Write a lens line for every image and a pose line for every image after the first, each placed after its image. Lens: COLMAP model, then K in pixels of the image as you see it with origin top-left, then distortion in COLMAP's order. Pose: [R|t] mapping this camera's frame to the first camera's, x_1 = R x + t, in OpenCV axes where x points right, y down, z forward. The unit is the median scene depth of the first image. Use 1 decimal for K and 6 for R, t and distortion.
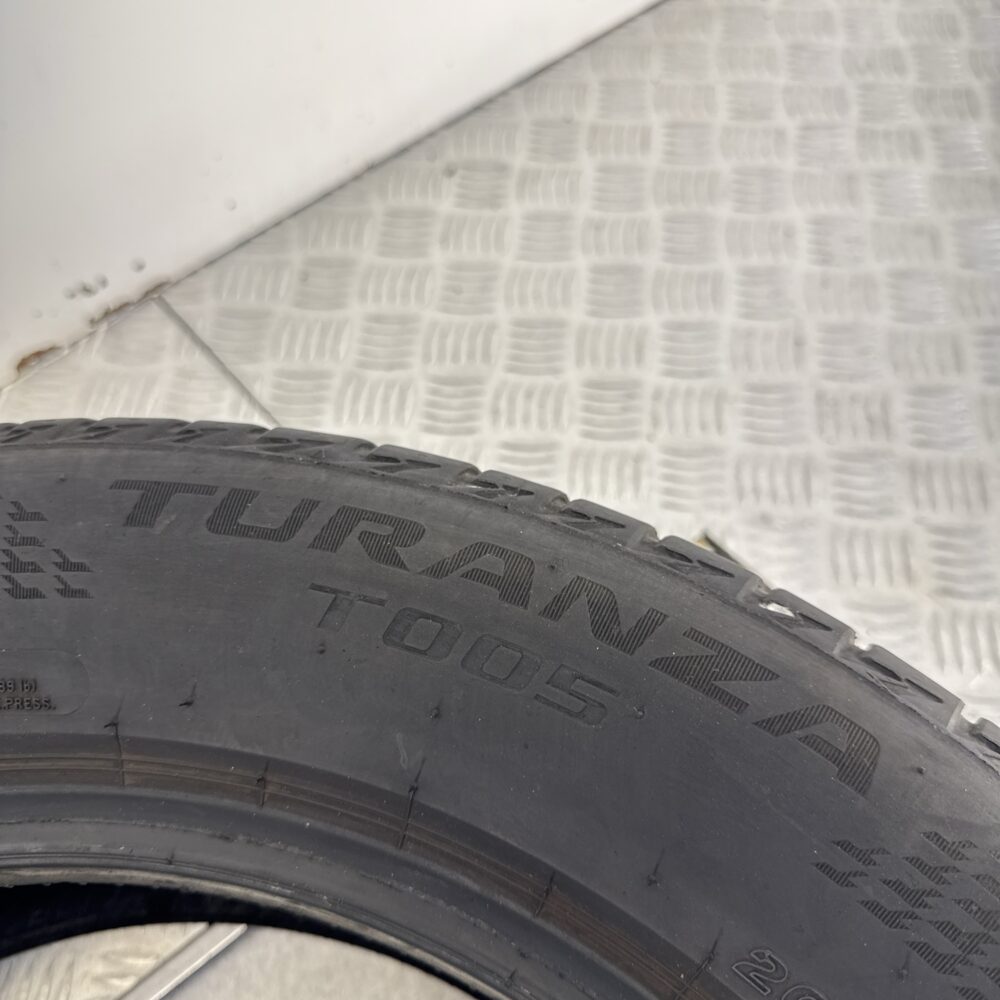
lens RADIAL K [[953.0, 0, 500.0], [0, 953.0, 500.0], [0, 0, 1]] dist [-0.007776, -0.029725]
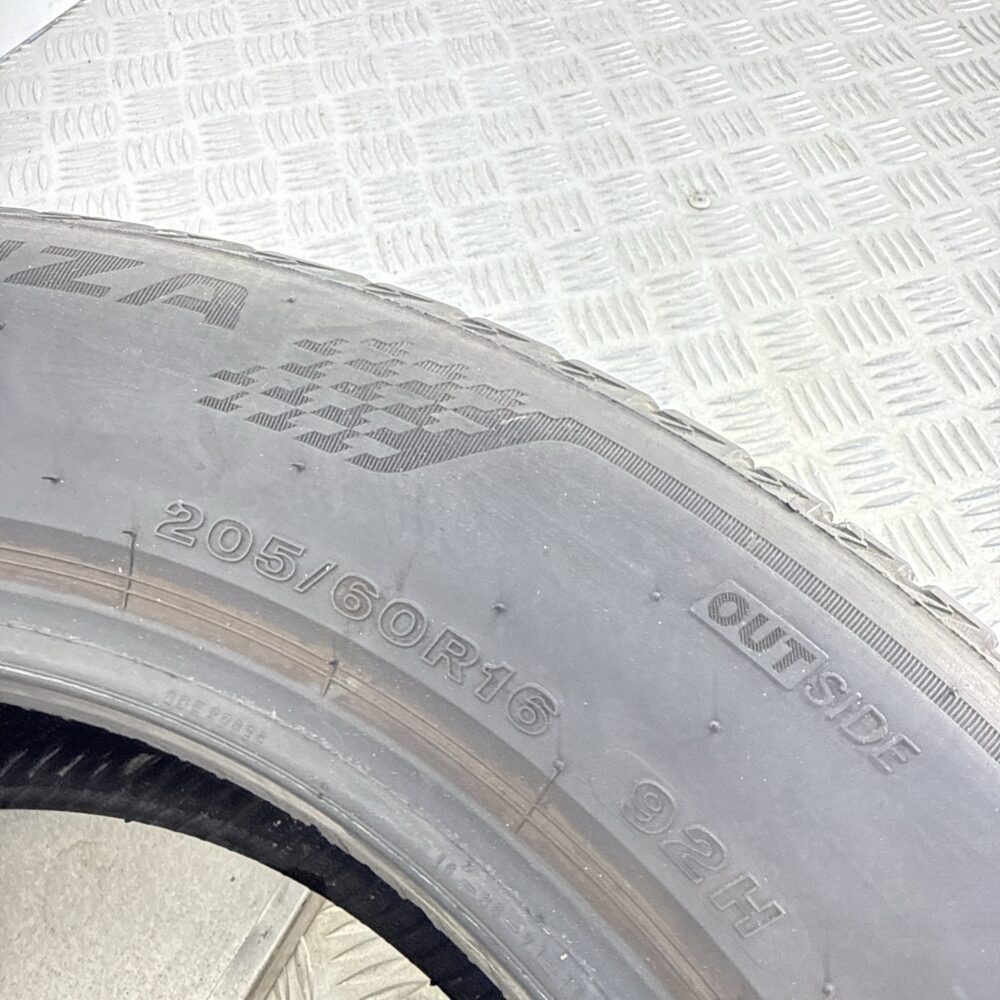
lens RADIAL K [[950.7, 0, 500.0], [0, 950.7, 500.0], [0, 0, 1]] dist [-0.022692, -0.015120]
pose [[0.927893, -0.284634, 0.240829, 0.353353], [0.296181, 0.955051, -0.012393, 0.584324], [-0.226477, 0.082828, 0.970488, -0.029825]]
